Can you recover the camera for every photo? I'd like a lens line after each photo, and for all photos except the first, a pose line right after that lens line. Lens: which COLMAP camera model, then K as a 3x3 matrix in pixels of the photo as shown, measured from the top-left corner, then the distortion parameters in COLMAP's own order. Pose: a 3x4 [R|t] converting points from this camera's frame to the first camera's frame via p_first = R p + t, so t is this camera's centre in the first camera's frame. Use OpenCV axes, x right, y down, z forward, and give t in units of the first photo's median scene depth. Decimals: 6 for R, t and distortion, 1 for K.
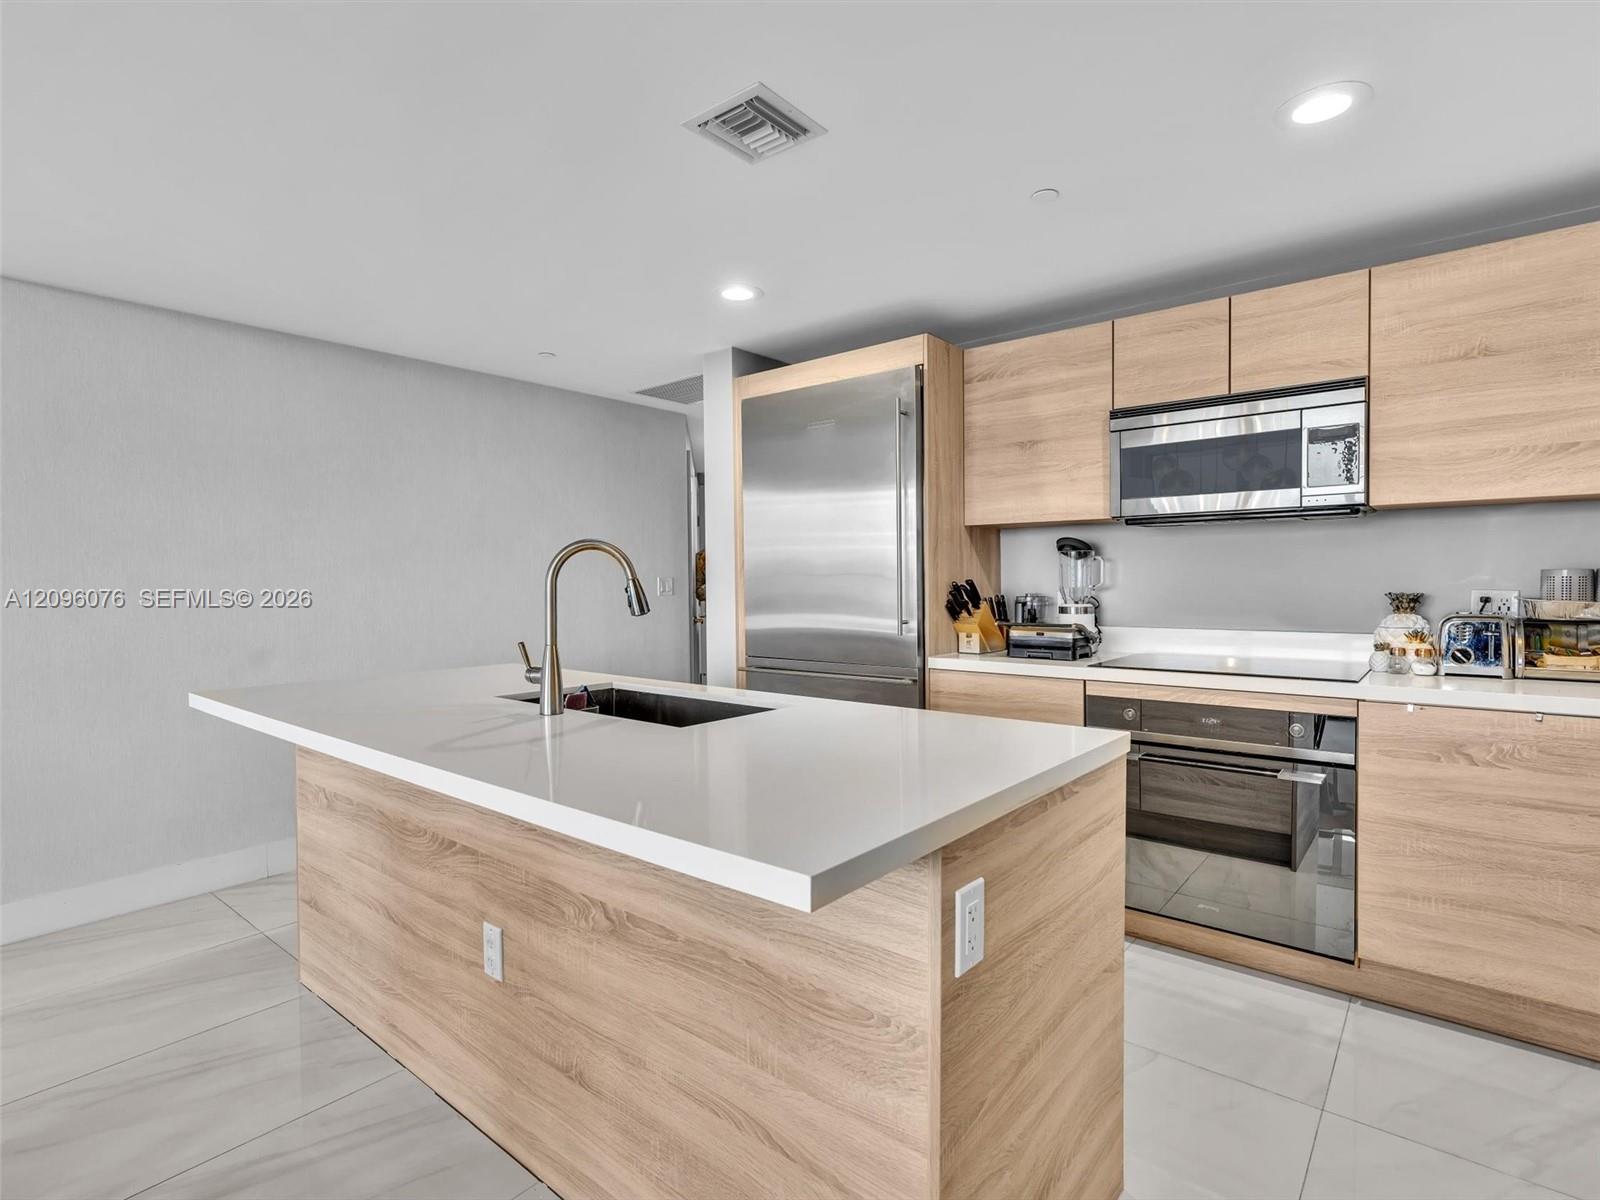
lens RADIAL K [[812.4, 0, 800.1], [0, 812.4, 601.9], [0, 0, 1]] dist [-0.002172, 0.003419]
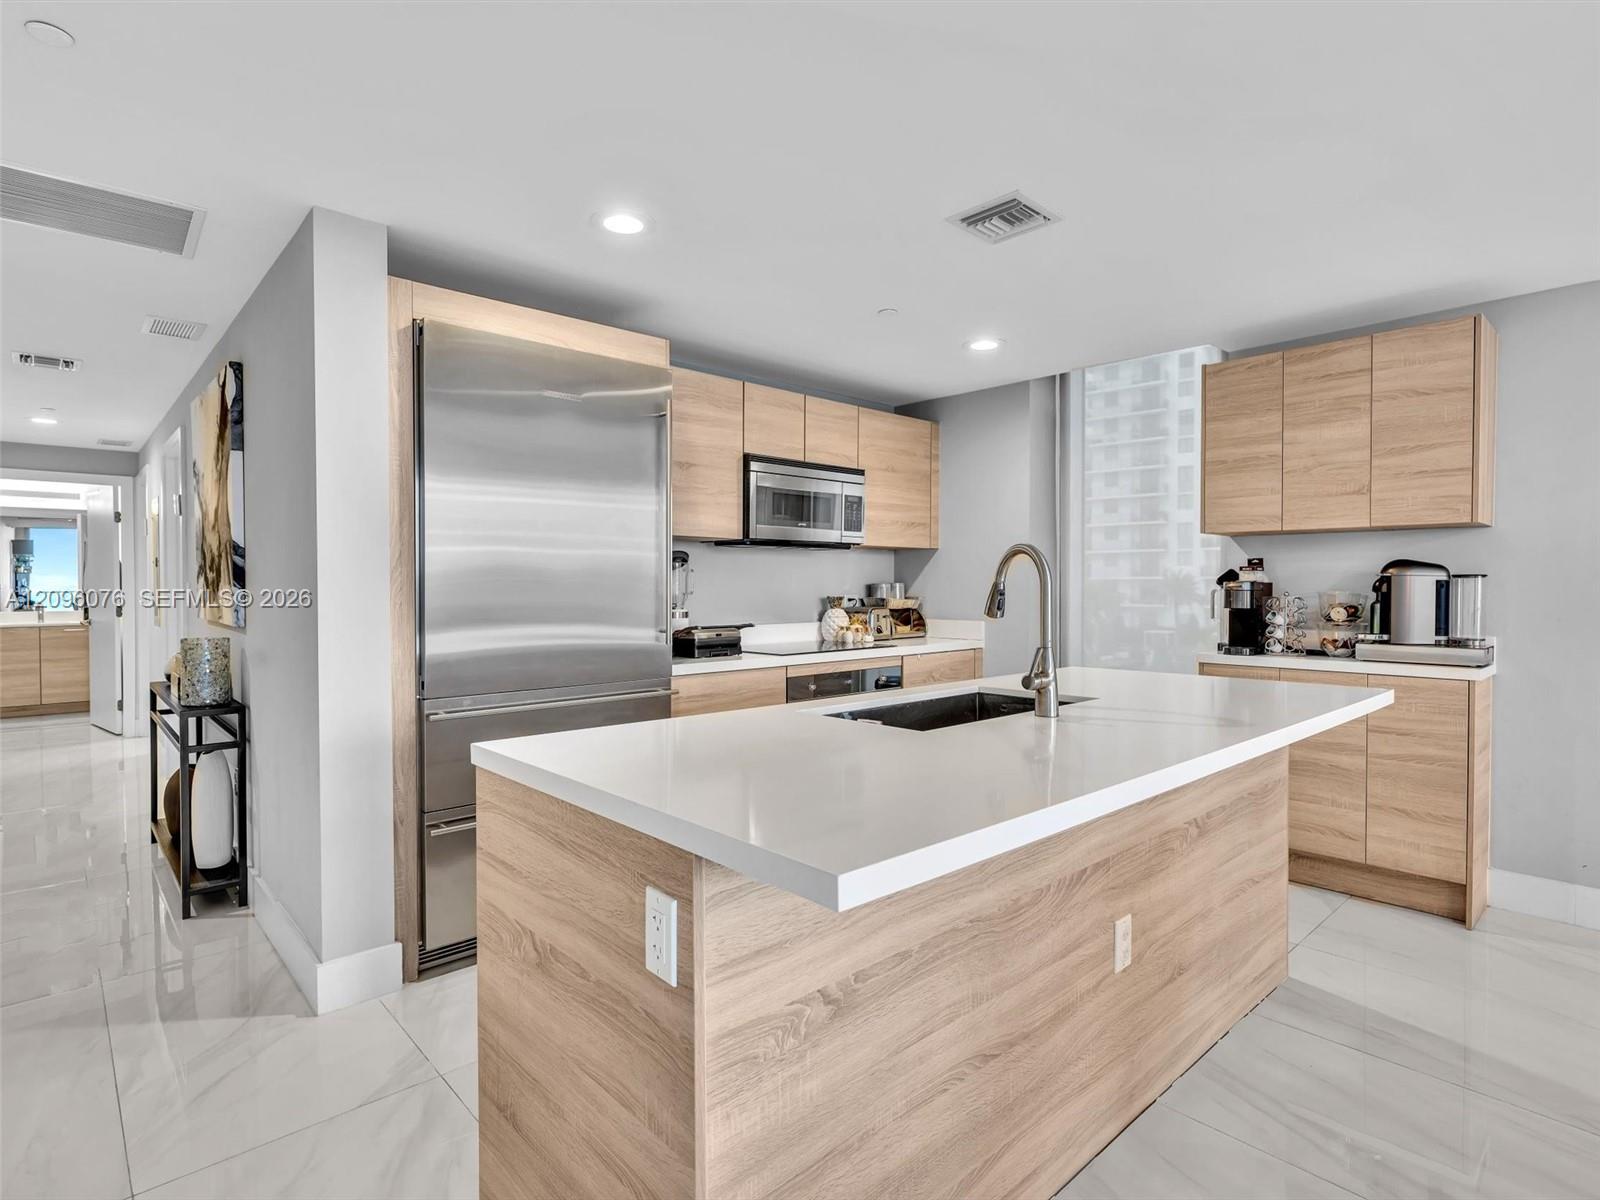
lens RADIAL K [[812.4, 0, 800.7], [0, 812.4, 599.4], [0, 0, 1]] dist [-0.002172, 0.003419]
pose [[0.145113, -0.008645, 0.989377, -0.989359], [0.029187, 0.999564, 0.004453, -0.014680], [-0.988984, 0.028231, 0.145302, 0.859523]]
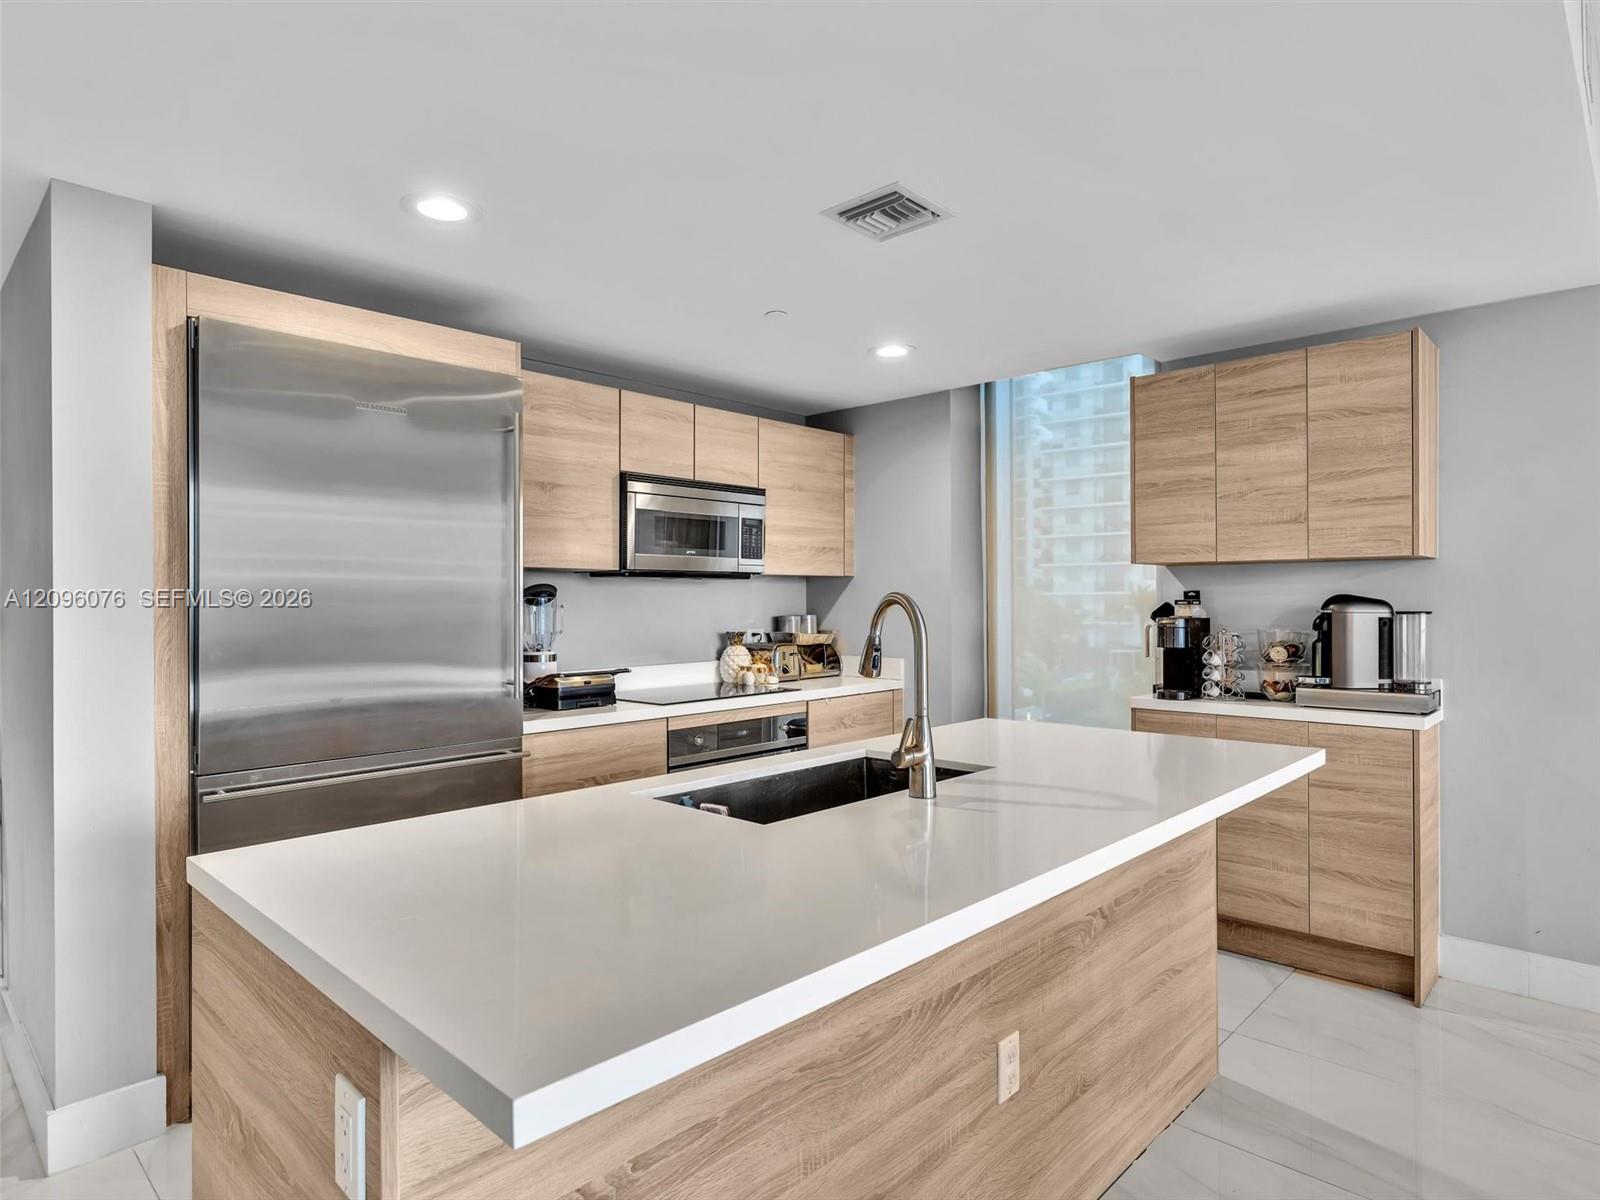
lens RADIAL K [[894.9, 0, 796.5], [0, 894.9, 602.4], [0, 0, 1]] dist [0.000355, 0.000099]
pose [[0.082179, 0.007820, 0.996587, -0.926163], [0.034633, 0.999343, -0.010697, -0.045272], [-0.996016, 0.035394, 0.081854, 0.783013]]
